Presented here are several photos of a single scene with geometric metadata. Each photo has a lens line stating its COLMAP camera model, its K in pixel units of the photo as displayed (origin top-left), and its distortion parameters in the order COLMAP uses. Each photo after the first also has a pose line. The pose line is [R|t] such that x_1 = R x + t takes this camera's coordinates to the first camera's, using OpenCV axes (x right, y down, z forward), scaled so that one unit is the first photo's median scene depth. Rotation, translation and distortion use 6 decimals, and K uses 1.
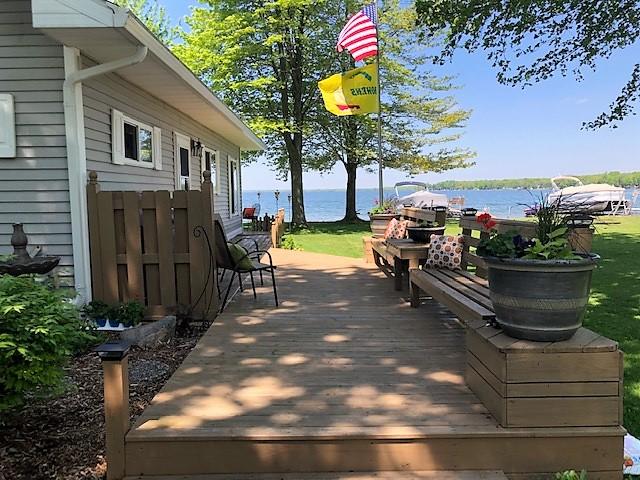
lens RADIAL K [[524.7, 0, 318.5], [0, 524.7, 238.2], [0, 0, 1]] dist [0.028044, -0.015174]
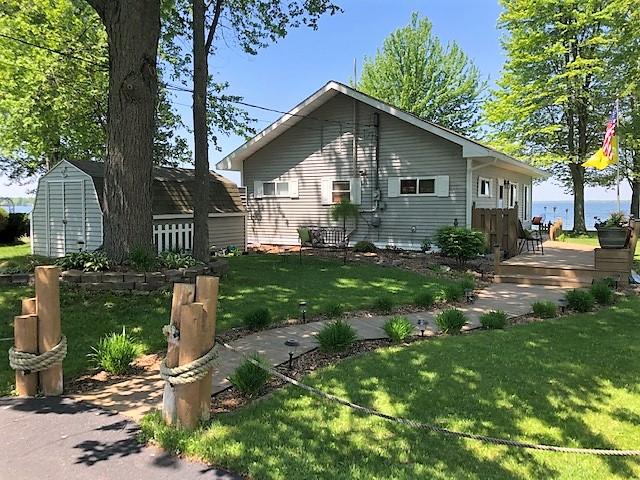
lens RADIAL K [[524.7, 0, 318.5], [0, 524.7, 238.2], [0, 0, 1]] dist [0.028044, -0.015174]
pose [[0.861646, 0.040185, -0.505916, 0.267268], [-0.049466, 0.998764, -0.004916, 0.117598], [0.505093, 0.029261, 0.862569, -1.719242]]
